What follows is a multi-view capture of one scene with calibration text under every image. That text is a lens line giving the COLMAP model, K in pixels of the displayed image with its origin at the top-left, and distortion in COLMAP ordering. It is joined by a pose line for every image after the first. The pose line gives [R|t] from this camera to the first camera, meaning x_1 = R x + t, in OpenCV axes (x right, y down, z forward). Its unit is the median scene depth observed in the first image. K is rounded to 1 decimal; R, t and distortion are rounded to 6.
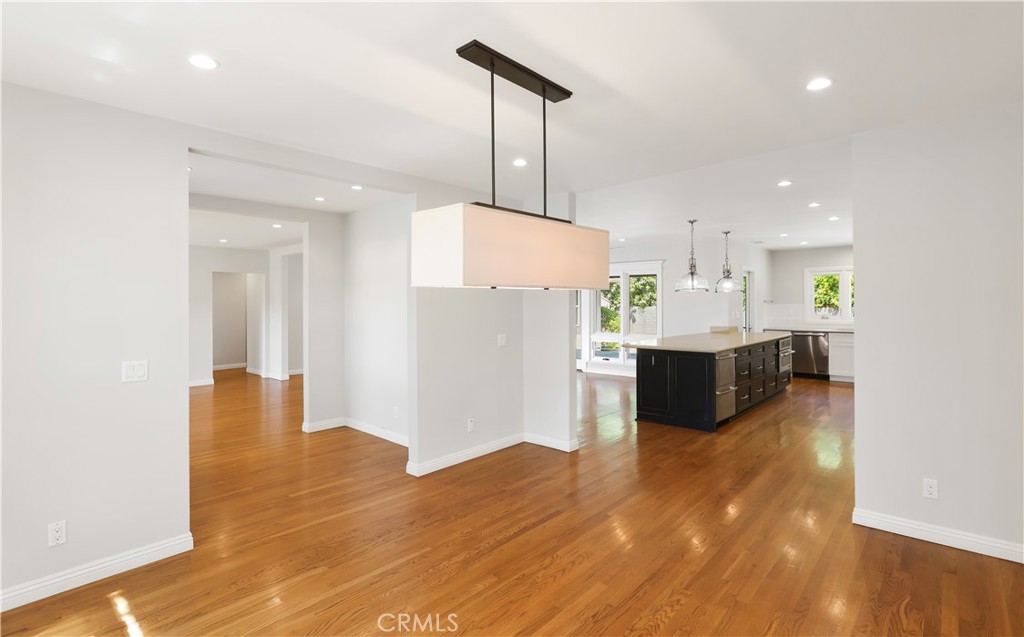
lens RADIAL K [[472.0, 0, 526.3], [0, 472.0, 301.4], [0, 0, 1]] dist [0.002128, 0.000200]
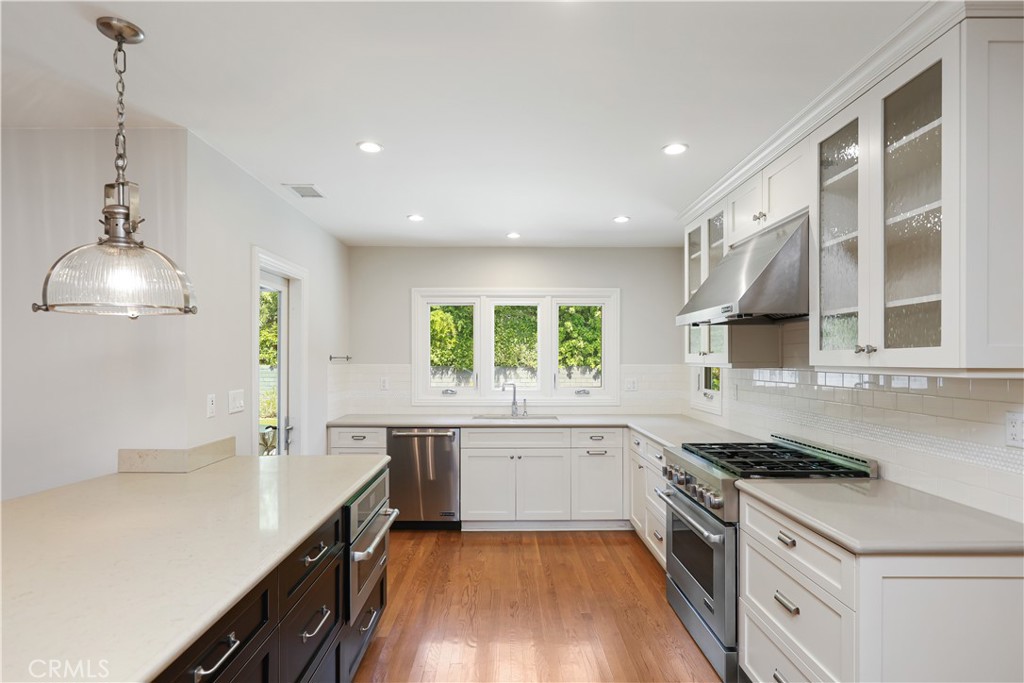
lens RADIAL K [[555.6, 0, 529.4], [0, 555.6, 360.0], [0, 0, 1]] dist [0.004425, 0.001198]
pose [[0.720090, 0.004126, 0.693869, 0.304096], [-0.008116, 0.999964, 0.002476, -0.000603], [-0.693834, -0.007415, 0.720097, 0.548018]]
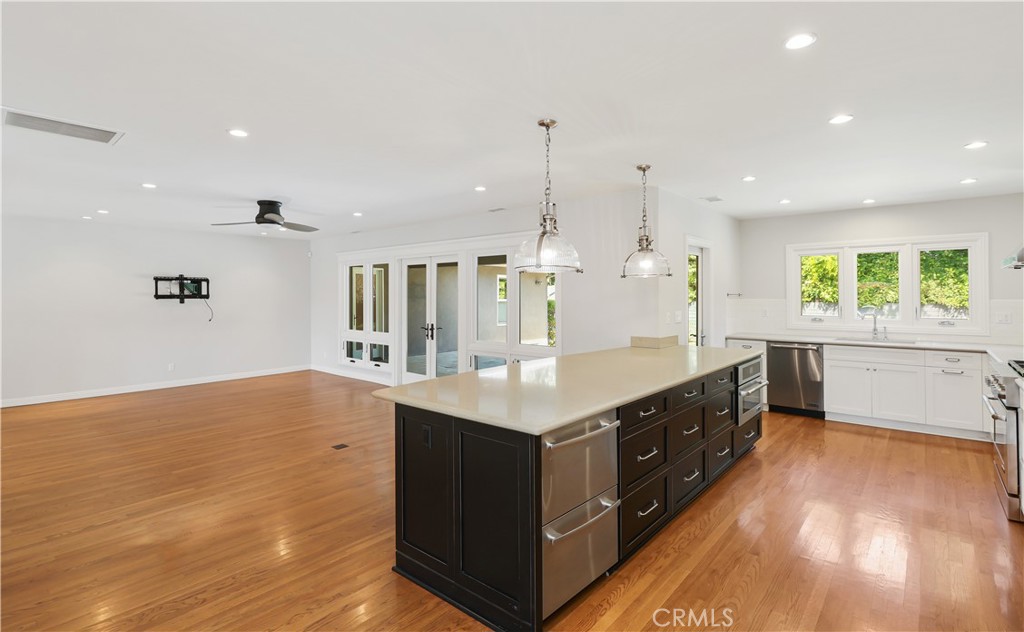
lens RADIAL K [[479.2, 0, 528.7], [0, 479.2, 289.7], [0, 0, 1]] dist [-0.000871, 0.000591]
pose [[0.999544, 0.004320, 0.029900, 0.217562], [-0.004053, 0.999951, -0.009003, 0.000189], [-0.029938, 0.008878, 0.999512, 0.356985]]
